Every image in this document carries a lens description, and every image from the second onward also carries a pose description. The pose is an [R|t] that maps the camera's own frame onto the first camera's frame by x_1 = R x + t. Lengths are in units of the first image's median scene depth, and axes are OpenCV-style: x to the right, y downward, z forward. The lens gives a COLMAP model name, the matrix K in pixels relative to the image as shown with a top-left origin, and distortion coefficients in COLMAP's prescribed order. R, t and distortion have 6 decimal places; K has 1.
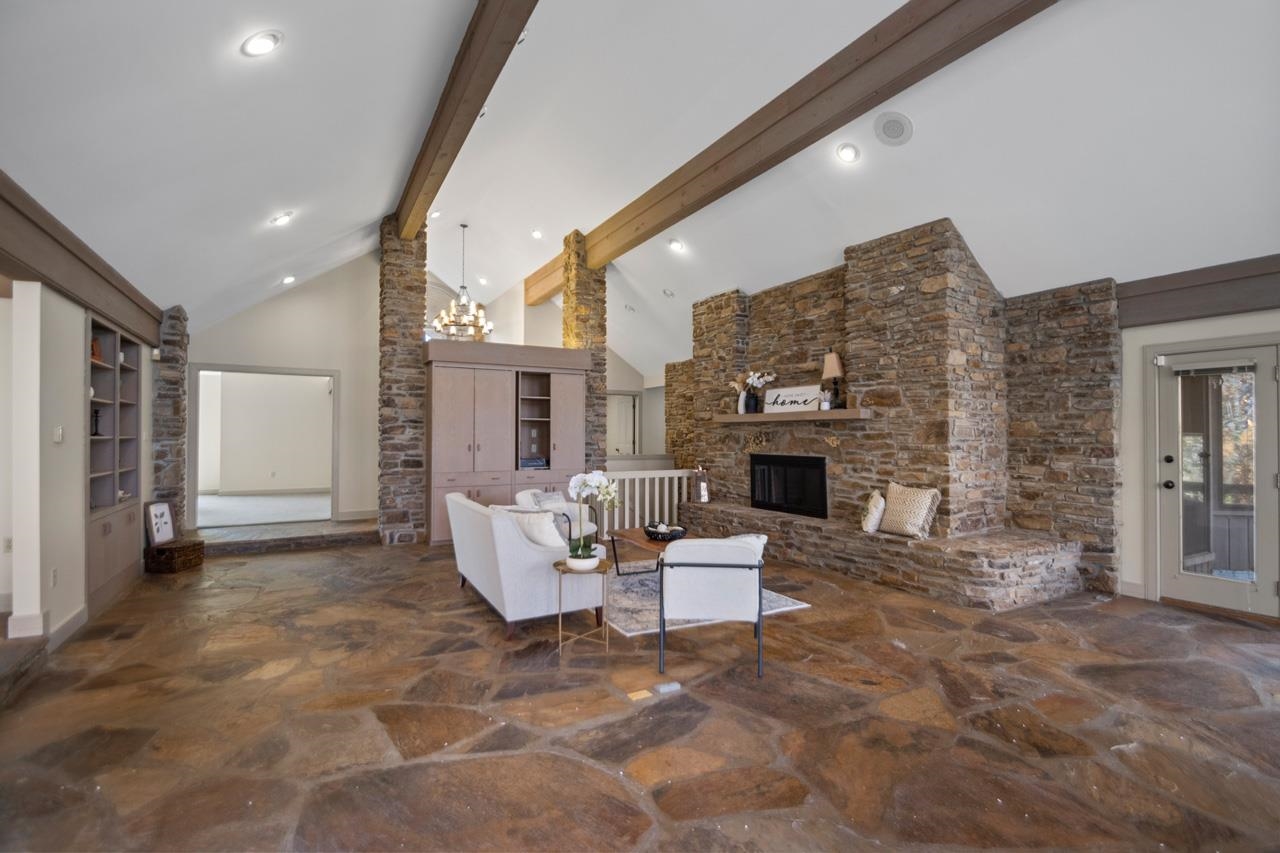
lens RADIAL K [[596.2, 0, 649.5], [0, 596.2, 434.0], [0, 0, 1]] dist [0.007470, -0.008005]
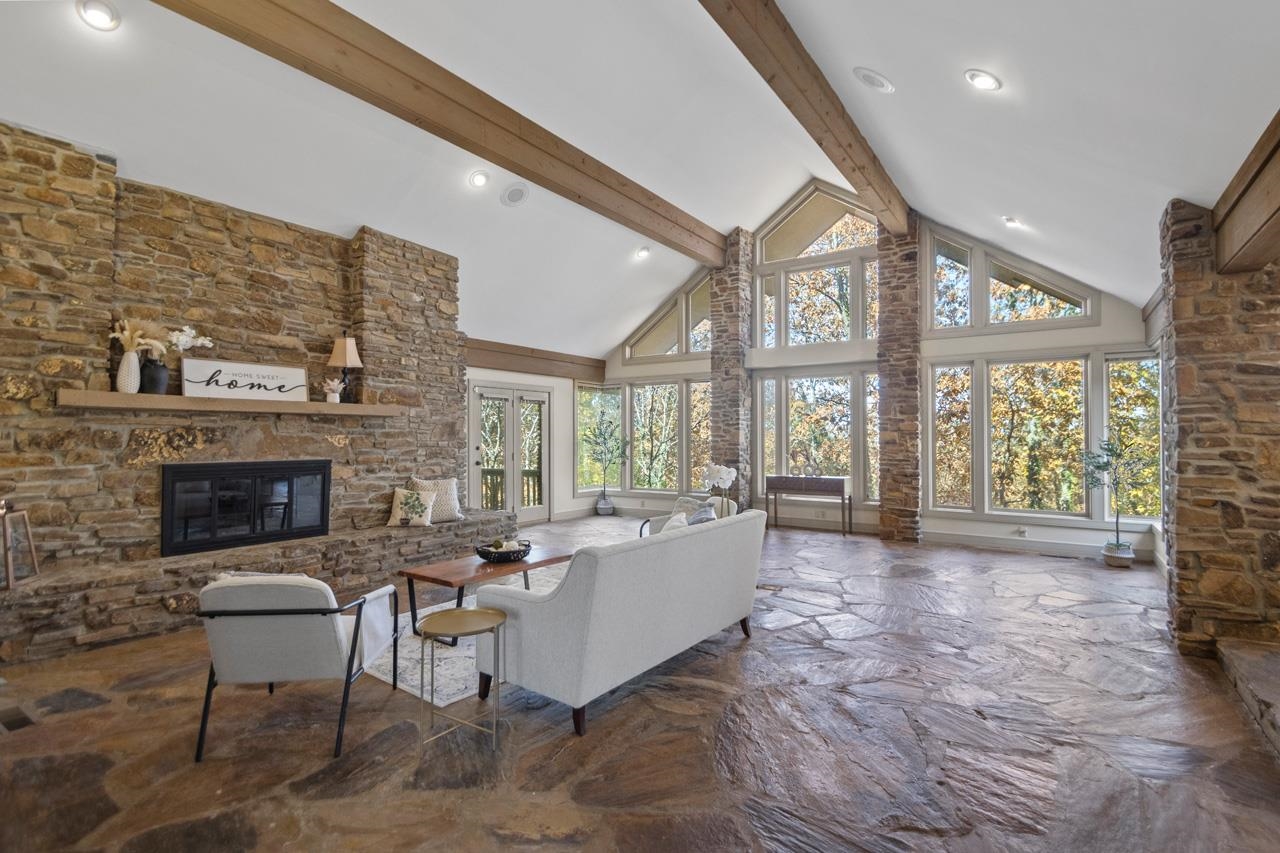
lens RADIAL K [[596.2, 0, 642.4], [0, 596.2, 422.0], [0, 0, 1]] dist [0.007470, -0.008005]
pose [[-0.429619, 0.019813, 0.902793, -0.670709], [-0.003022, 0.999722, -0.023379, 0.004869], [-0.903005, -0.012772, -0.429439, 1.012393]]
